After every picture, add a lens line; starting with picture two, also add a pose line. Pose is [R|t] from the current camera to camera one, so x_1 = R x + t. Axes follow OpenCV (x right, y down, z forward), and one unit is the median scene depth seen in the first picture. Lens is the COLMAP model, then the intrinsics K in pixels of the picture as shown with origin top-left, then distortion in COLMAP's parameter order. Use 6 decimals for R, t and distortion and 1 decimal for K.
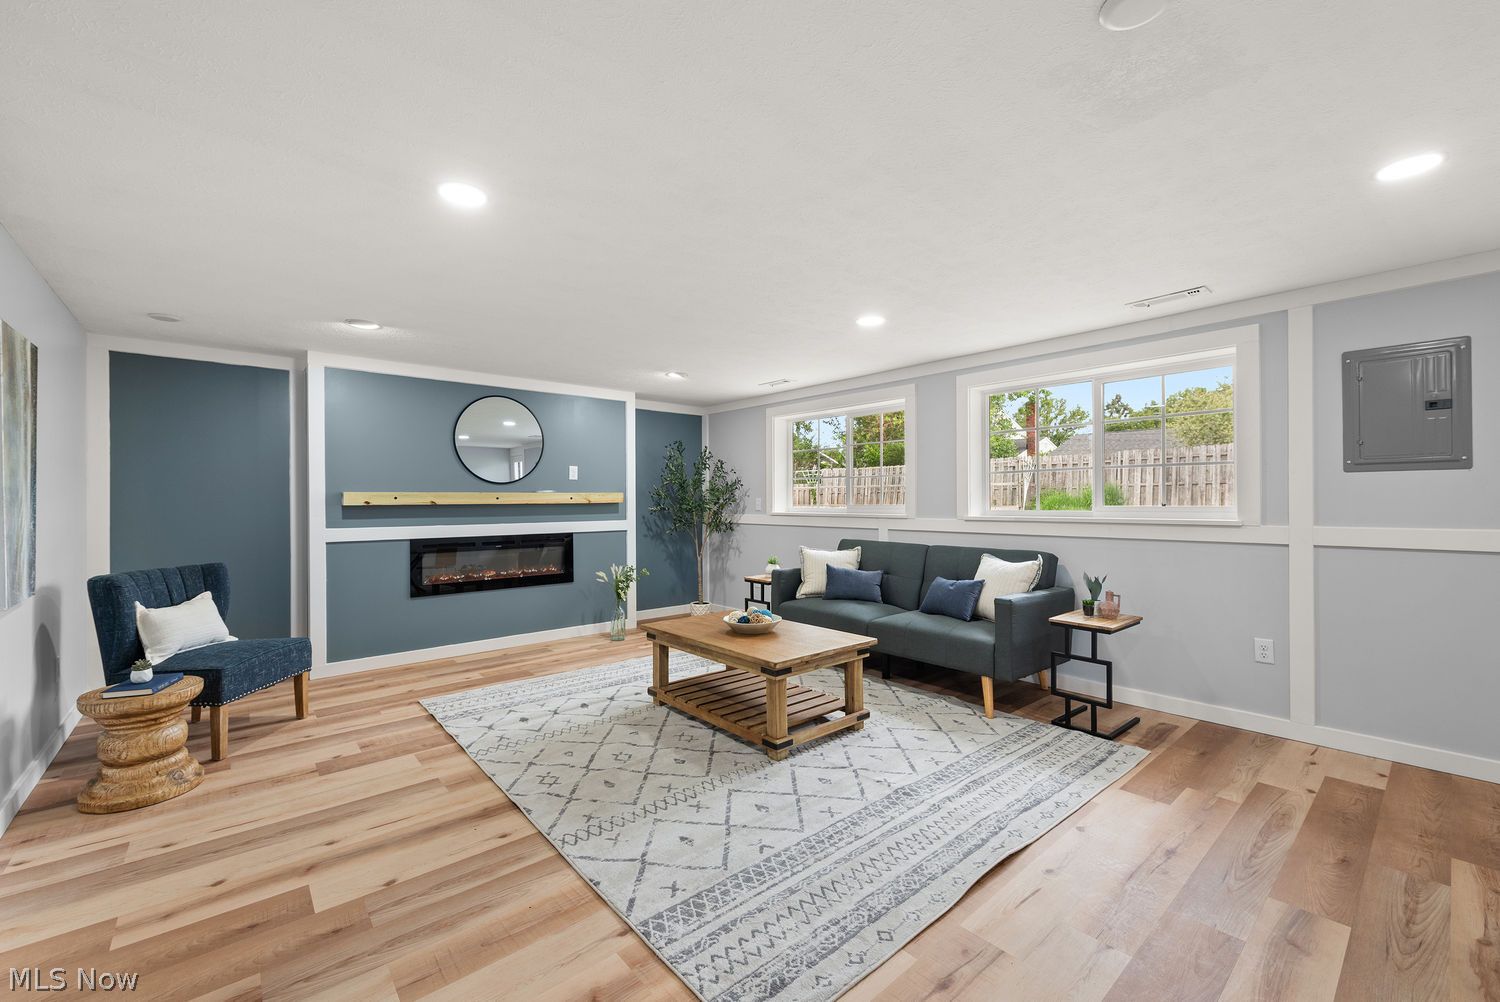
lens RADIAL K [[607.9, 0, 750.0], [0, 607.9, 501.0], [0, 0, 1]] dist [-0.000141, -0.000307]
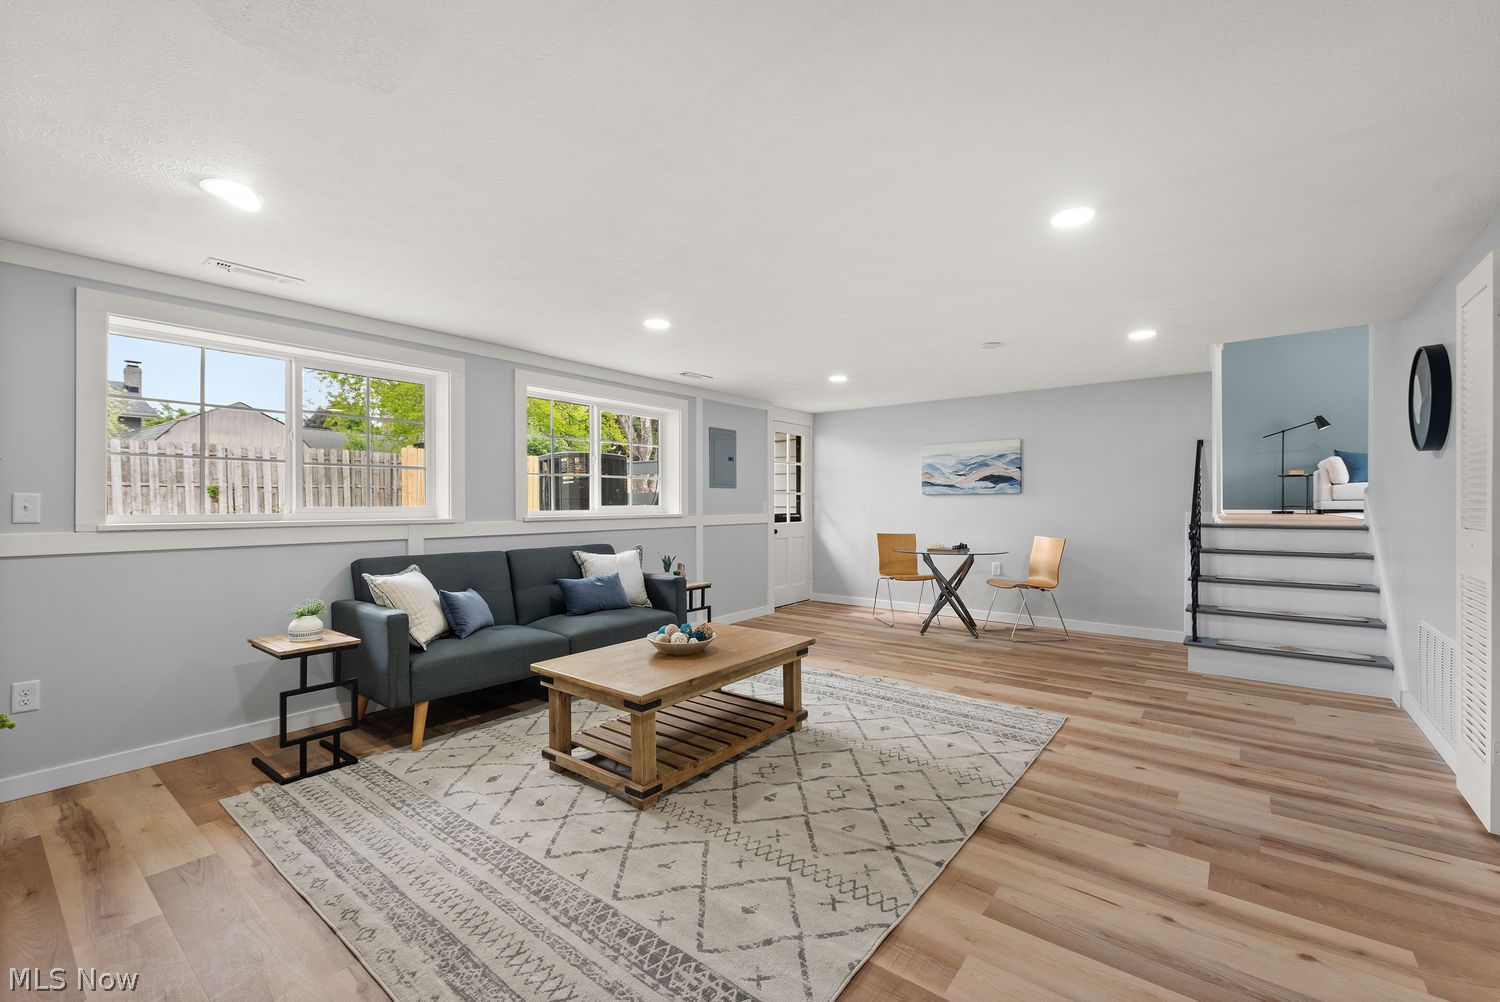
lens RADIAL K [[629.9, 0, 750.0], [0, 629.9, 501.0], [0, 0, 1]] dist [0.002605, 0.000183]
pose [[-0.195138, 0.007076, 0.980750, -1.192751], [0.001506, 0.999975, -0.006915, 0.011972], [-0.980775, 0.000128, -0.195144, 1.446728]]
